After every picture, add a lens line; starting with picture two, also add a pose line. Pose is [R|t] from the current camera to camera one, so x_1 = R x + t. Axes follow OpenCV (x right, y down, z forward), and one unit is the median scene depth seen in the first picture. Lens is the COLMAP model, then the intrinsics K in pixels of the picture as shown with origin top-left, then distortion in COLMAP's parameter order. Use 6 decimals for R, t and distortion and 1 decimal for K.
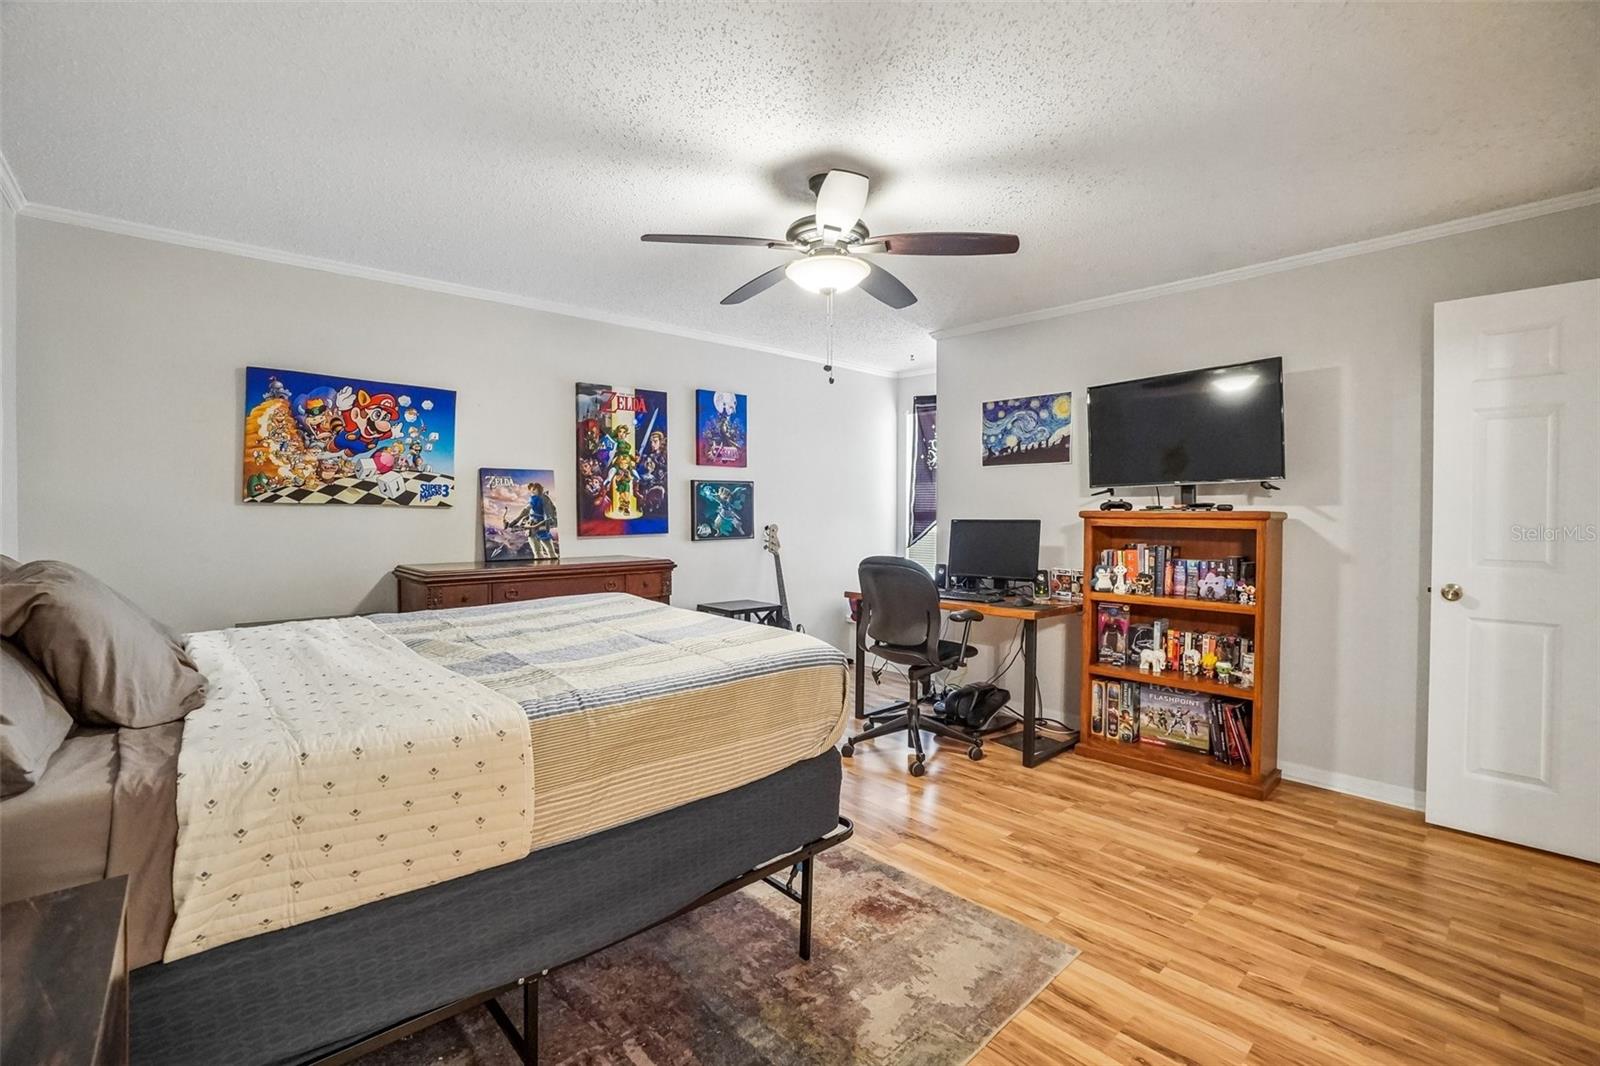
lens RADIAL K [[714.2, 0, 804.1], [0, 714.2, 510.0], [0, 0, 1]] dist [-0.066744, 0.024561]
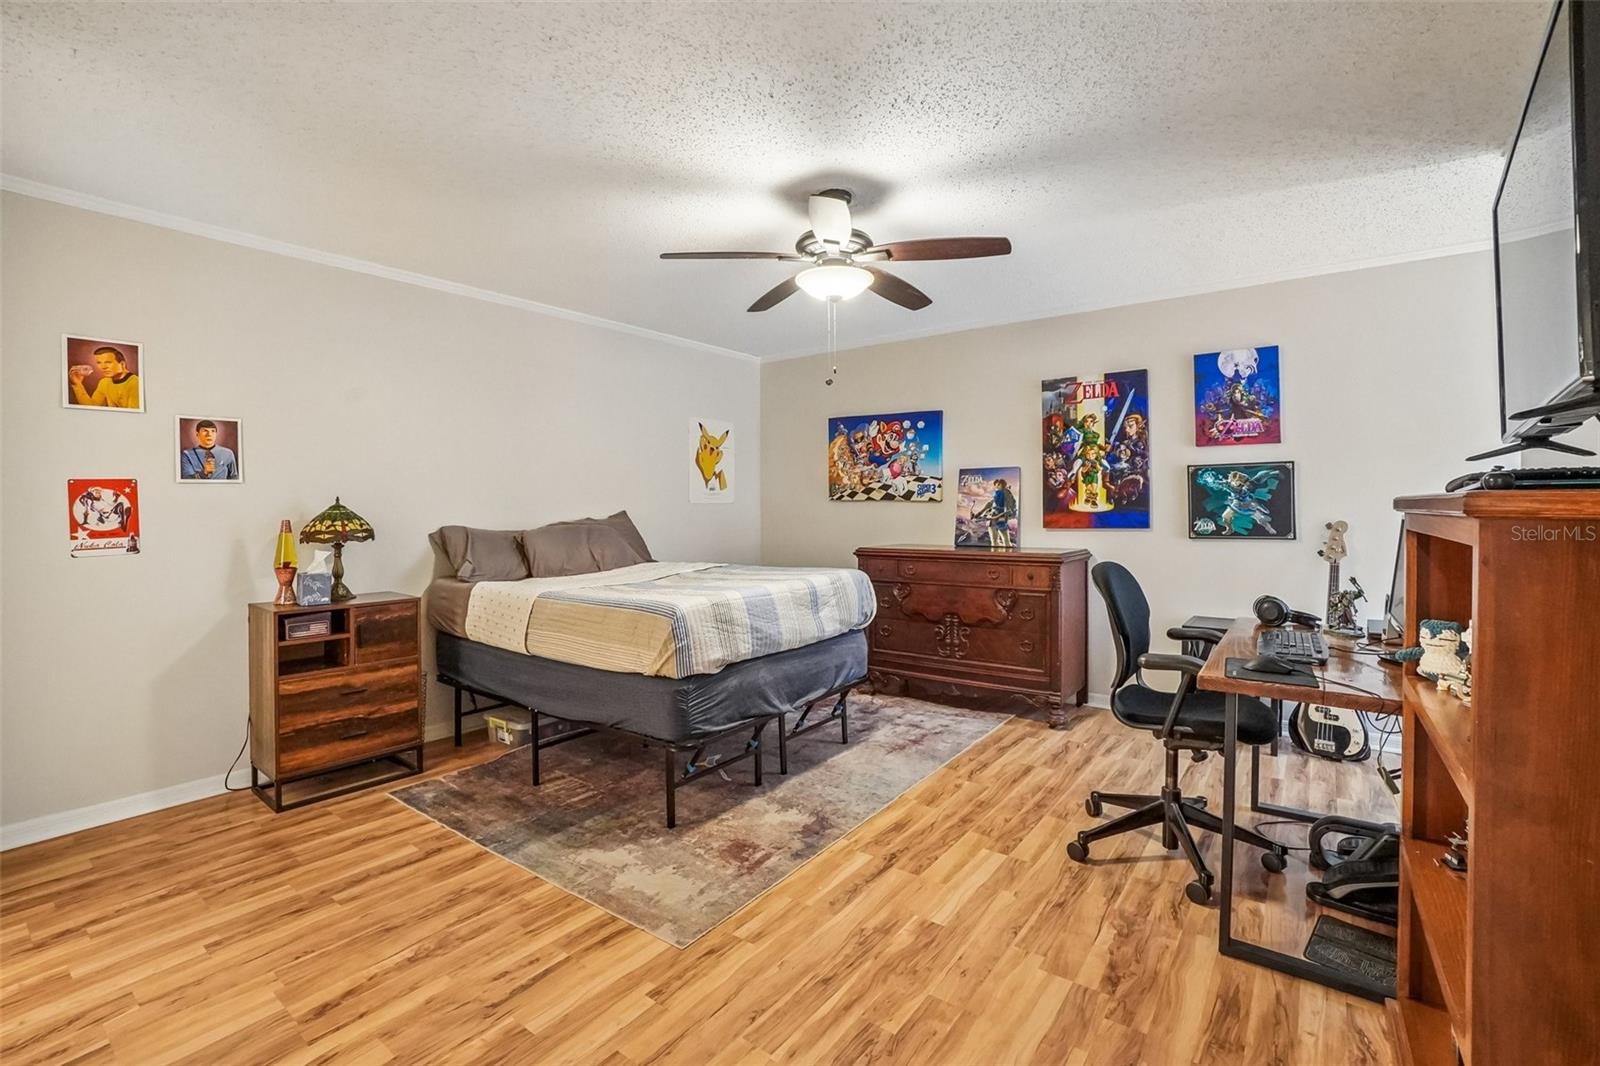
lens RADIAL K [[715.7, 0, 799.9], [0, 715.7, 522.8], [0, 0, 1]] dist [-0.063757, 0.023843]
pose [[0.181302, 0.025346, -0.983101, 0.659429], [0.012580, 0.999526, 0.028090, -0.004514], [0.983347, -0.017460, 0.180897, 0.463027]]
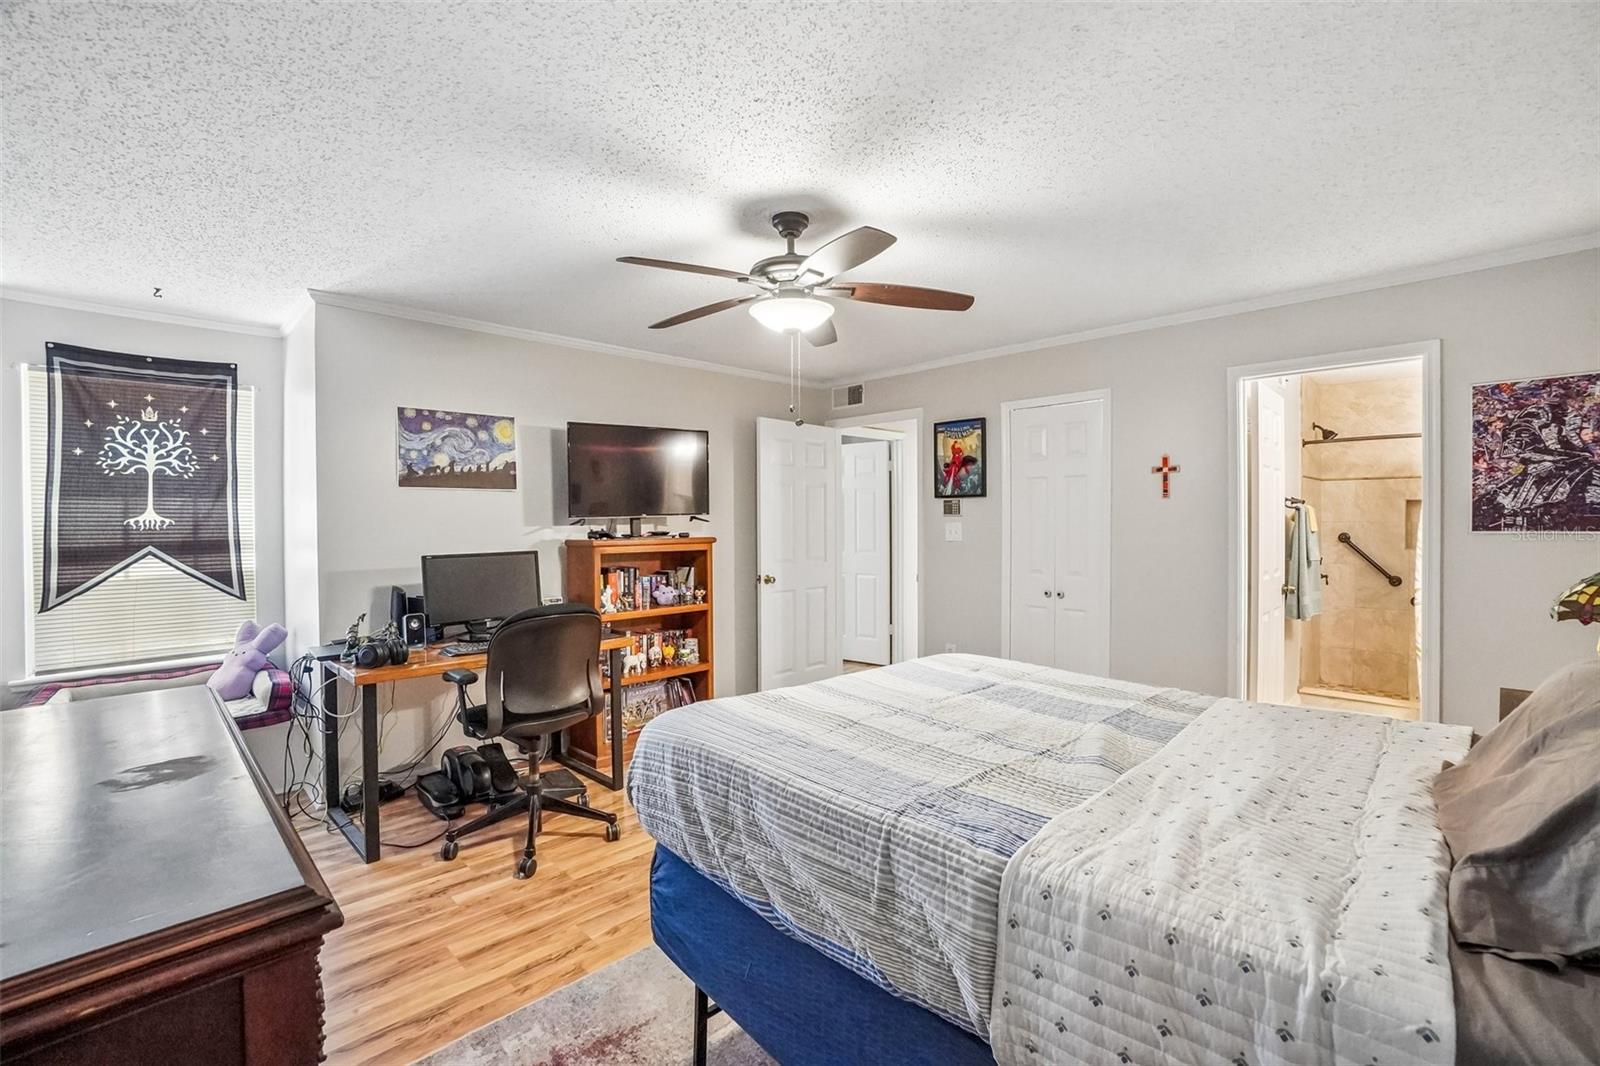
lens RADIAL K [[715.7, 0, 799.9], [0, 715.7, 522.8], [0, 0, 1]] dist [-0.063757, 0.023843]
pose [[-0.025315, -0.007650, 0.999650, -0.604436], [0.000649, 0.999970, 0.007669, -0.029297], [-0.999679, 0.000842, -0.025309, 0.626188]]
